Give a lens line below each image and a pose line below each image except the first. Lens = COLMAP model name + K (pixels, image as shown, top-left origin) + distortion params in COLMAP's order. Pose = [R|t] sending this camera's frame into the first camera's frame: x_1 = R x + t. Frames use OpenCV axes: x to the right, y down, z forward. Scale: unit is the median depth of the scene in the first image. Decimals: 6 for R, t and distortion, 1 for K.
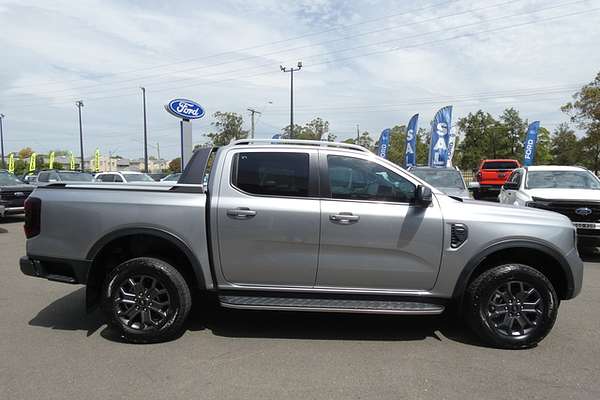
lens RADIAL K [[364.7, 0, 300.0], [0, 364.7, 200.0], [0, 0, 1]] dist [-0.006885, -0.001913]
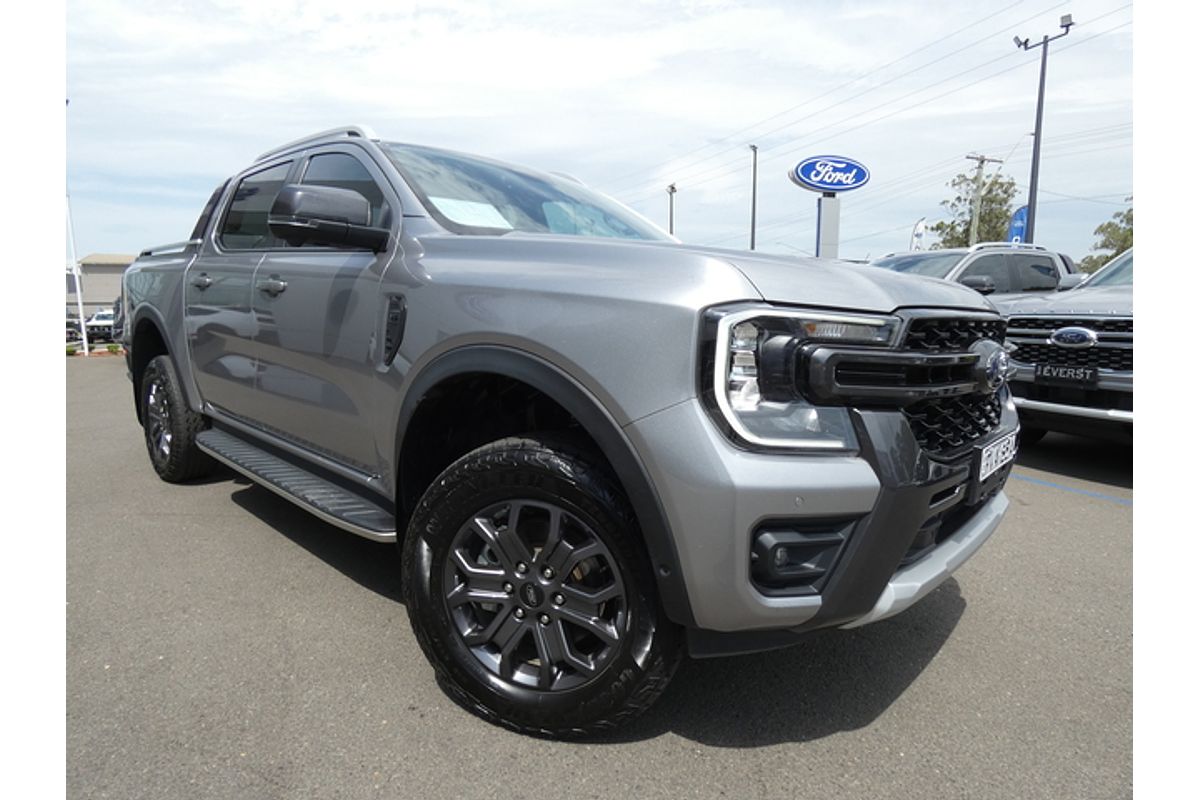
lens RADIAL K [[643.3, 0, 600.7], [0, 643.3, 398.3], [0, 0, 1]] dist [-0.003683, -0.001609]
pose [[0.738377, 0.089676, -0.668399, 0.130274], [-0.042773, 0.995351, 0.086291, 0.014001], [0.673031, -0.035126, 0.738780, 0.090797]]
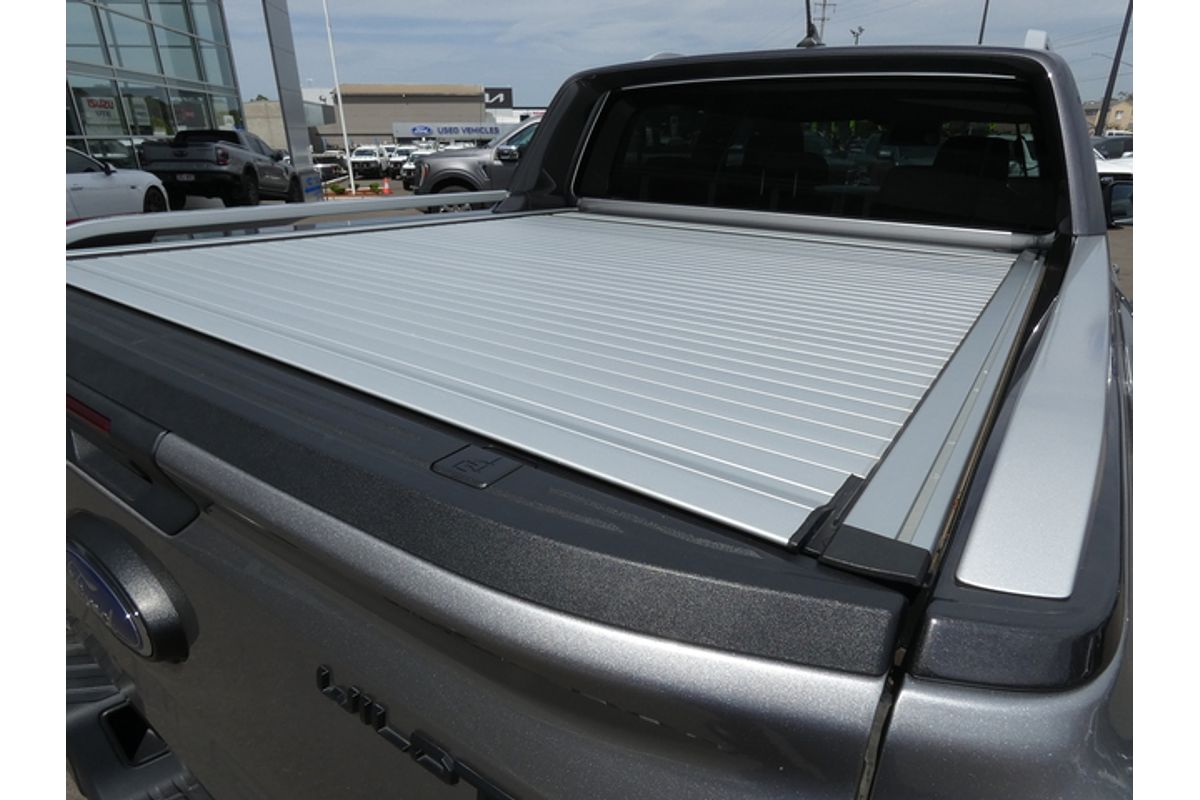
lens RADIAL K [[643.3, 0, 600.7], [0, 643.3, 398.3], [0, 0, 1]] dist [-0.003683, -0.001609]
pose [[0.505411, 0.325352, -0.799191, -0.003029], [-0.059134, 0.937074, 0.344088, -0.008705], [0.860850, -0.126647, 0.492847, 0.075763]]
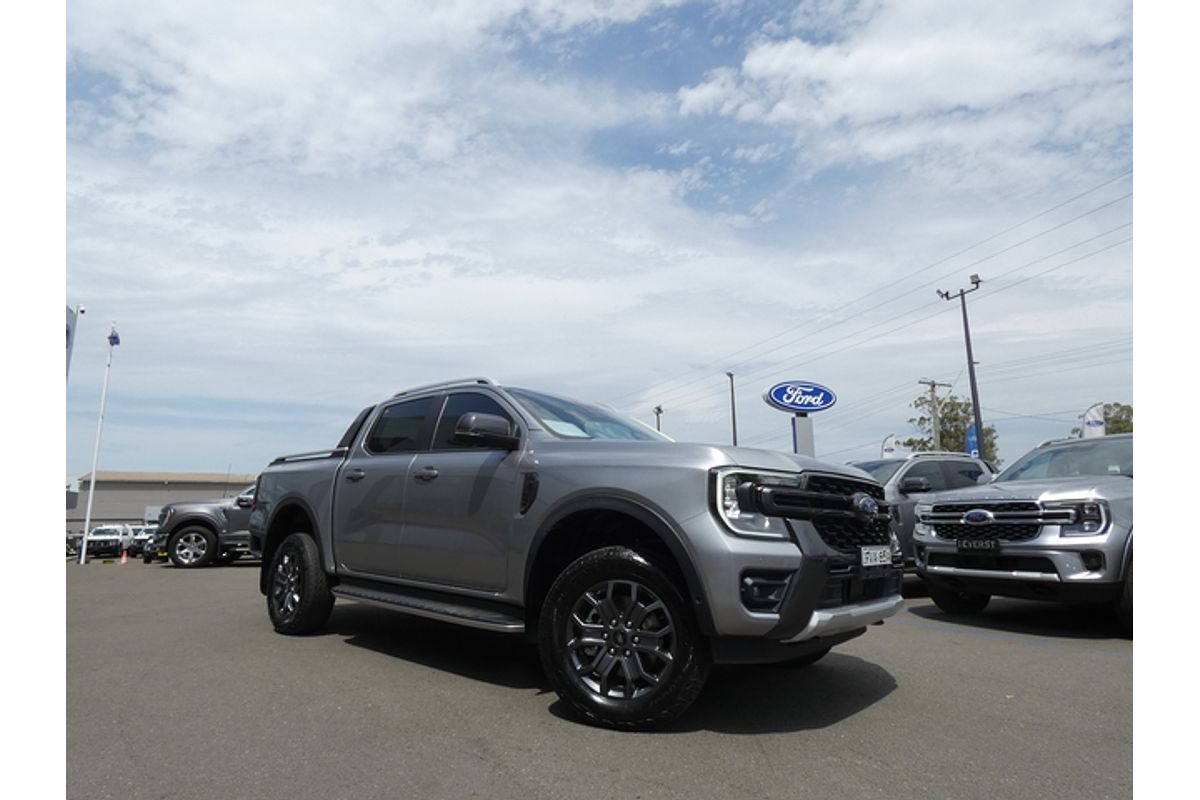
lens RADIAL K [[643.3, 0, 600.7], [0, 643.3, 398.3], [0, 0, 1]] dist [-0.003683, -0.001609]
pose [[0.750725, -0.135501, -0.646570, 0.160373], [-0.035412, 0.969077, -0.244205, 0.026799], [0.659666, 0.206227, 0.722711, 0.039749]]
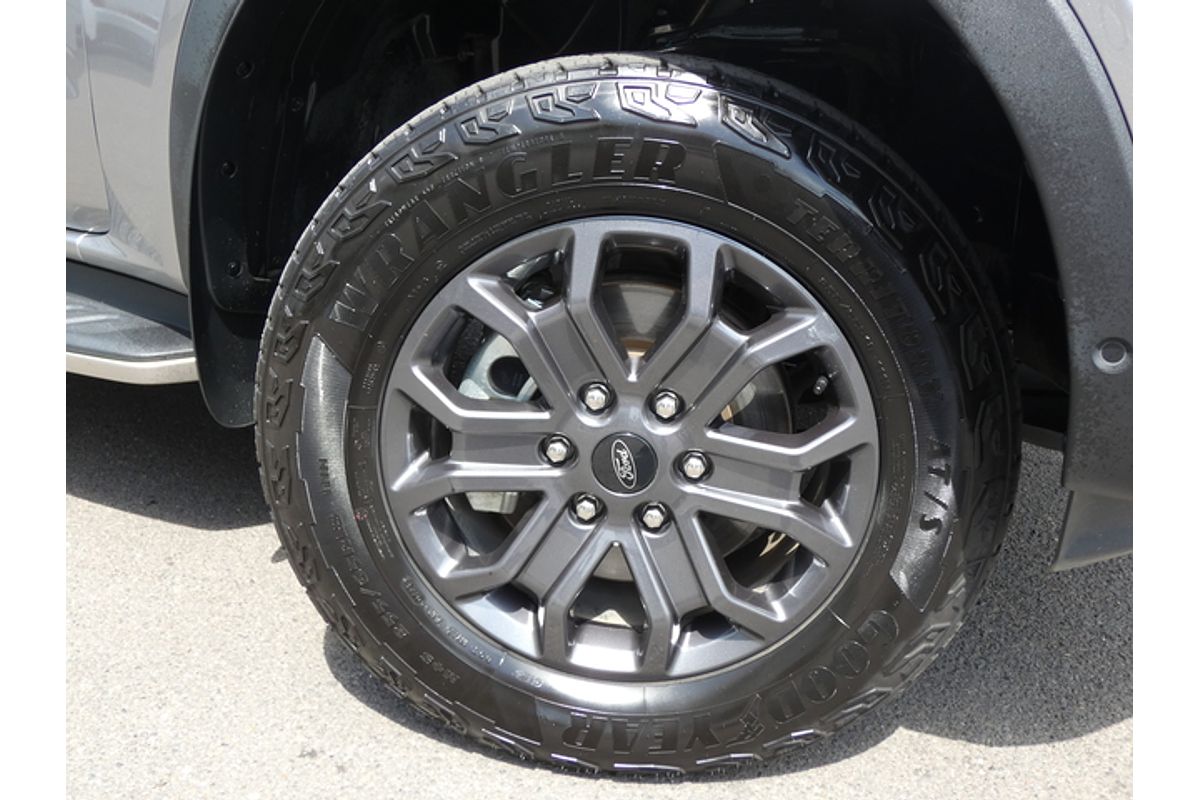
lens RADIAL K [[1055.6, 0, 601.7], [0, 1055.6, 401.9], [0, 0, 1]] dist [-0.004162, -0.000386]
pose [[0.869172, 0.177942, -0.461385, 0.101407], [-0.044427, 0.957341, 0.285524, 0.025354], [0.492509, -0.227672, 0.840000, 0.097737]]
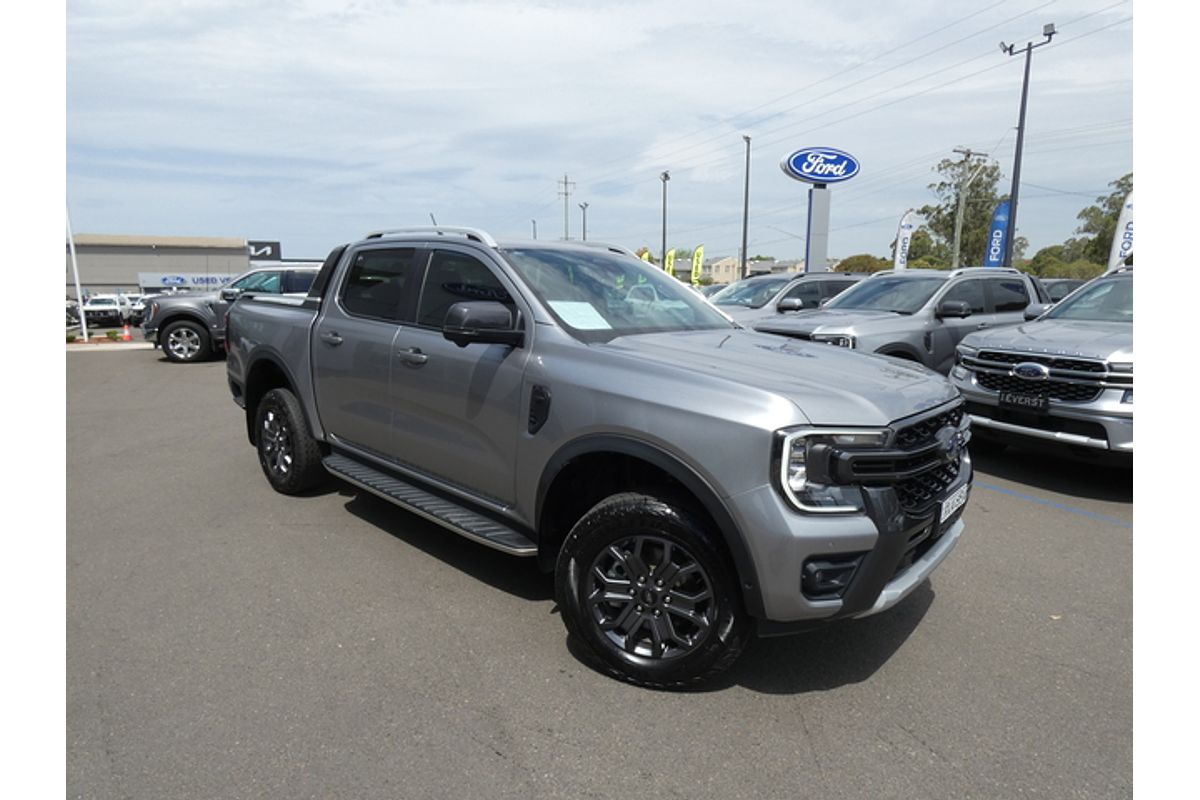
lens RADIAL K [[643.5, 0, 602.7], [0, 643.5, 398.4], [0, 0, 1]] dist [-0.004197, -0.000755]
pose [[0.752931, 0.111745, -0.648544, 0.139043], [-0.046060, 0.992010, 0.117451, -0.002208], [0.656486, -0.058560, 0.752062, 0.055424]]
